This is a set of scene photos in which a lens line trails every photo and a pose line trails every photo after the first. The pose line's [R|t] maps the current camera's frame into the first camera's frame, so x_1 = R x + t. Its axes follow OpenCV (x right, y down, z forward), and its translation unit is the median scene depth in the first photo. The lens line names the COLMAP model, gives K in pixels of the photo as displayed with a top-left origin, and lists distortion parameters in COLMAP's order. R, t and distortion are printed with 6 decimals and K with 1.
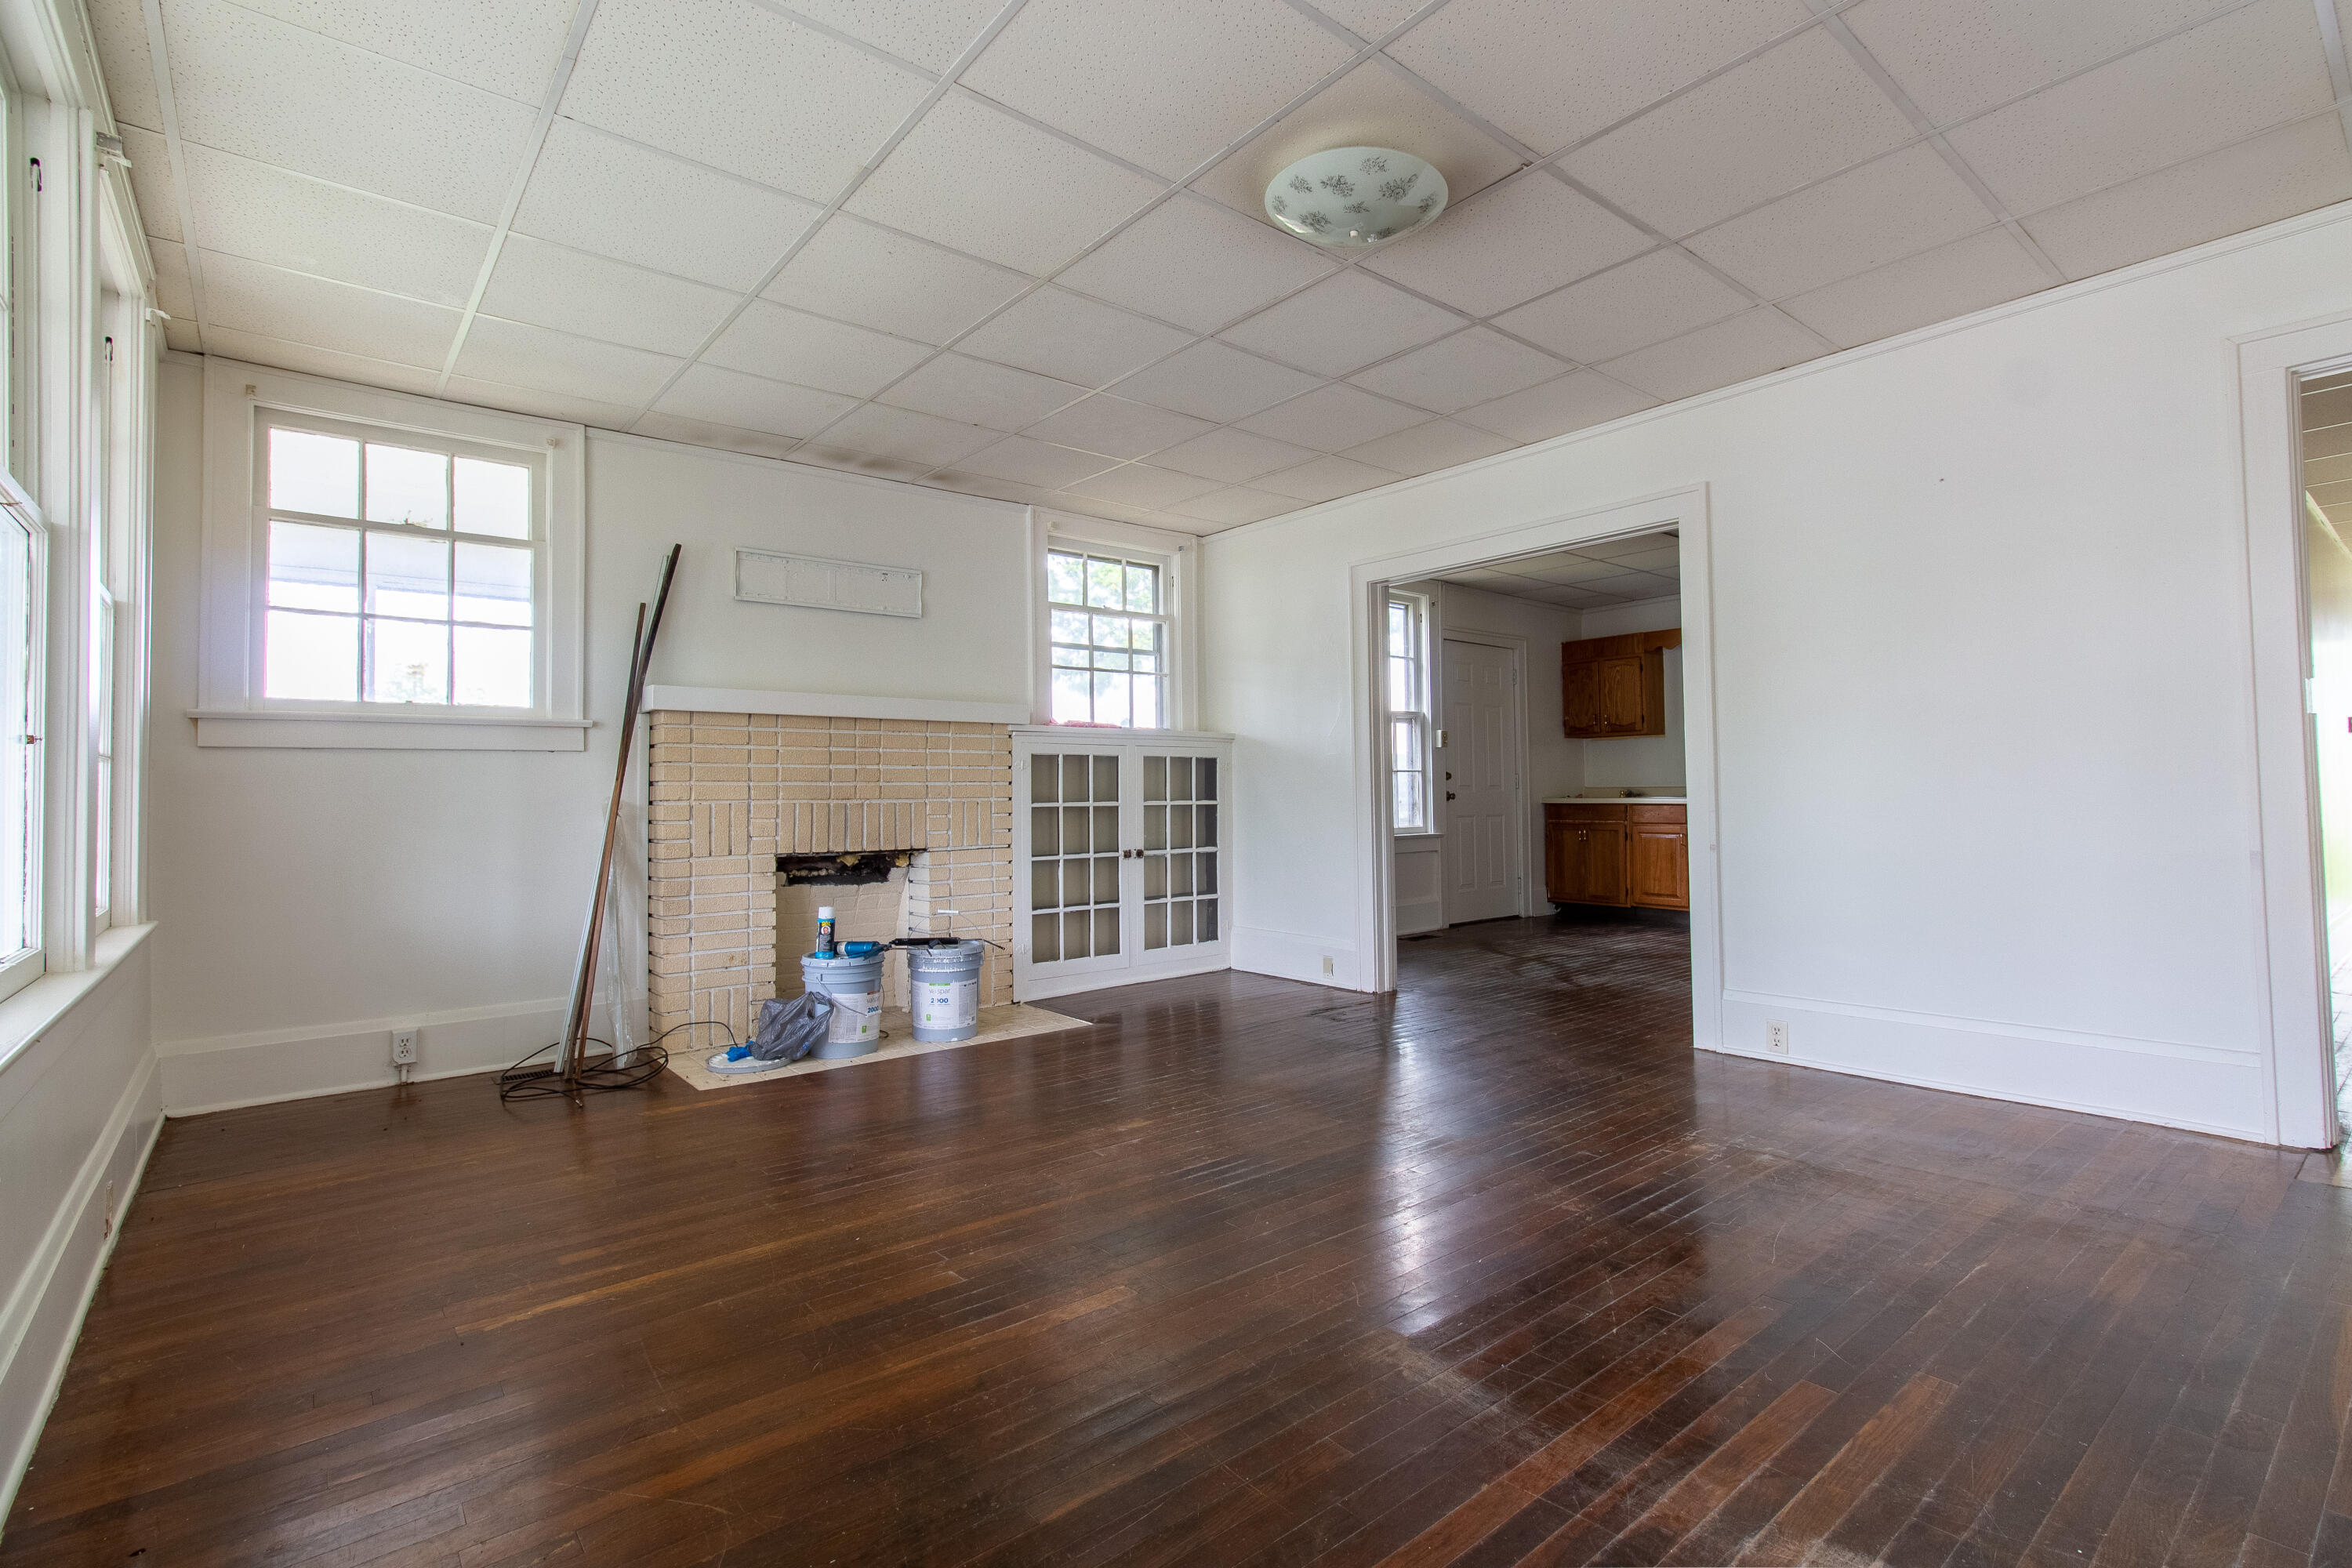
lens RADIAL K [[1091.6, 0, 1179.6], [0, 1091.6, 777.6], [0, 0, 1]] dist [0.002099, 0.000856]
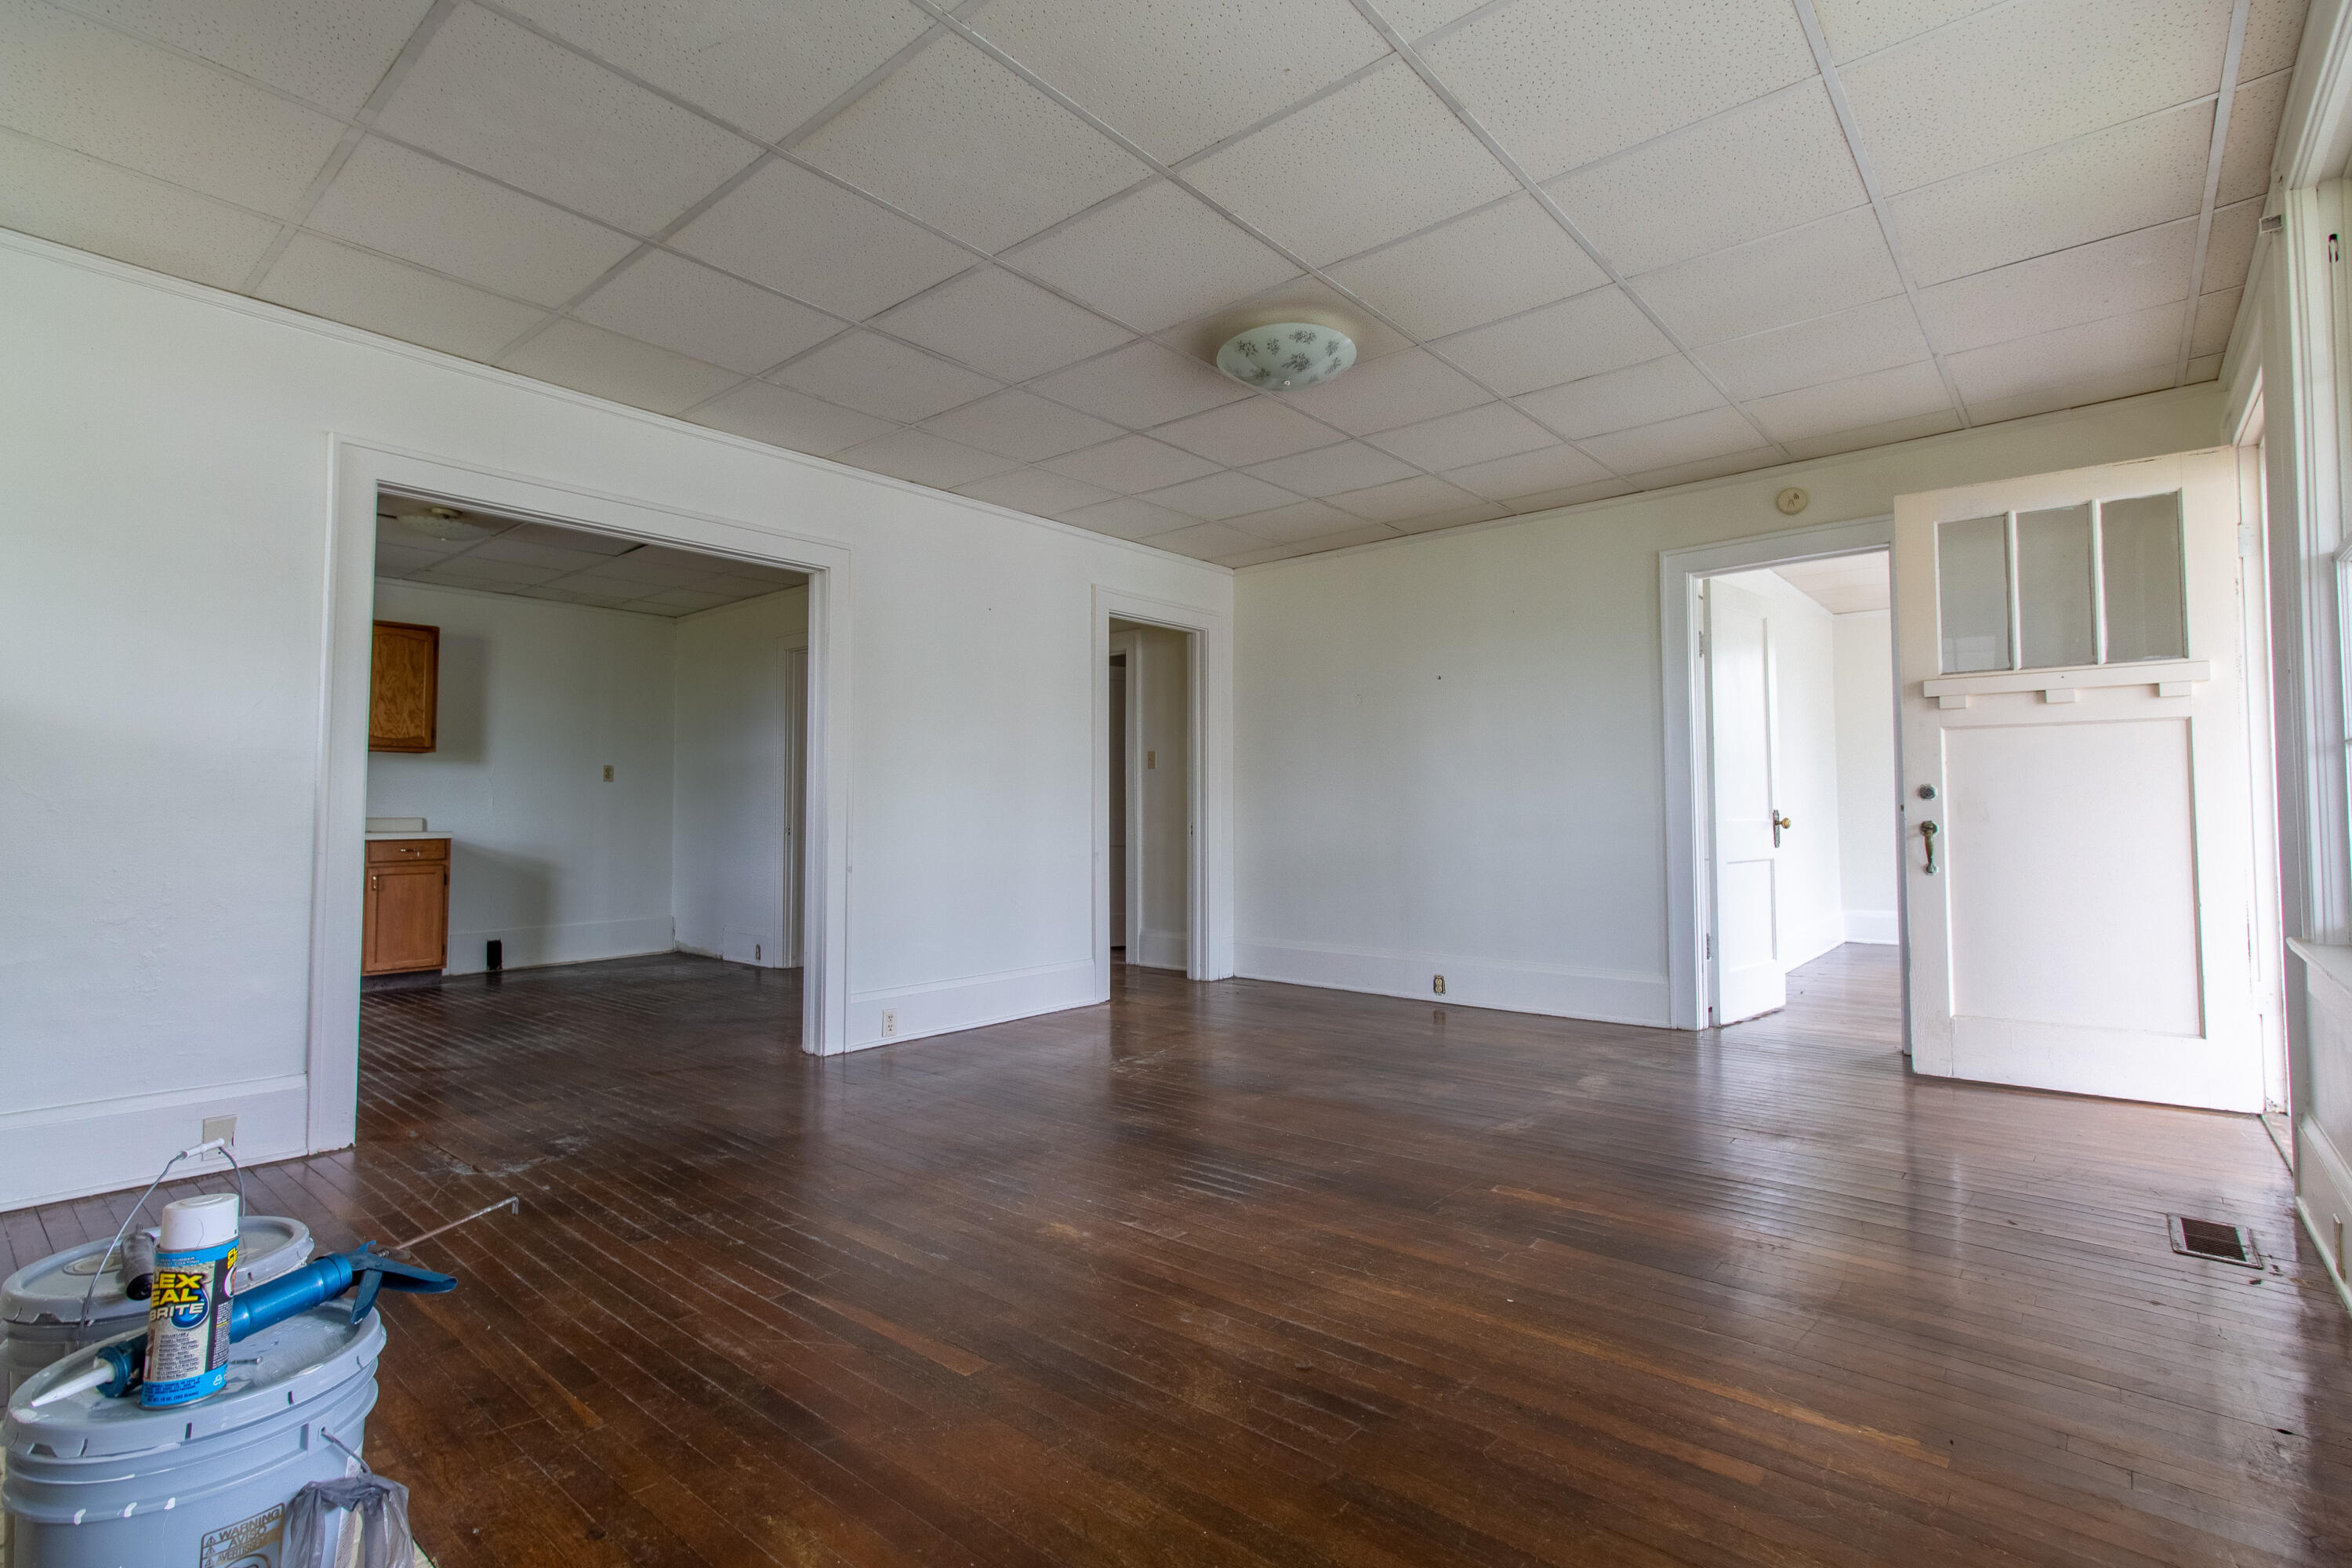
lens RADIAL K [[1091.6, 0, 1215.4], [0, 1091.6, 779.4], [0, 0, 1]] dist [0.002099, 0.000856]
pose [[-0.201054, 0.047449, 0.978430, -0.903334], [-0.007314, 0.998726, -0.049937, 0.032658], [-0.979553, -0.017196, -0.200450, 1.123050]]
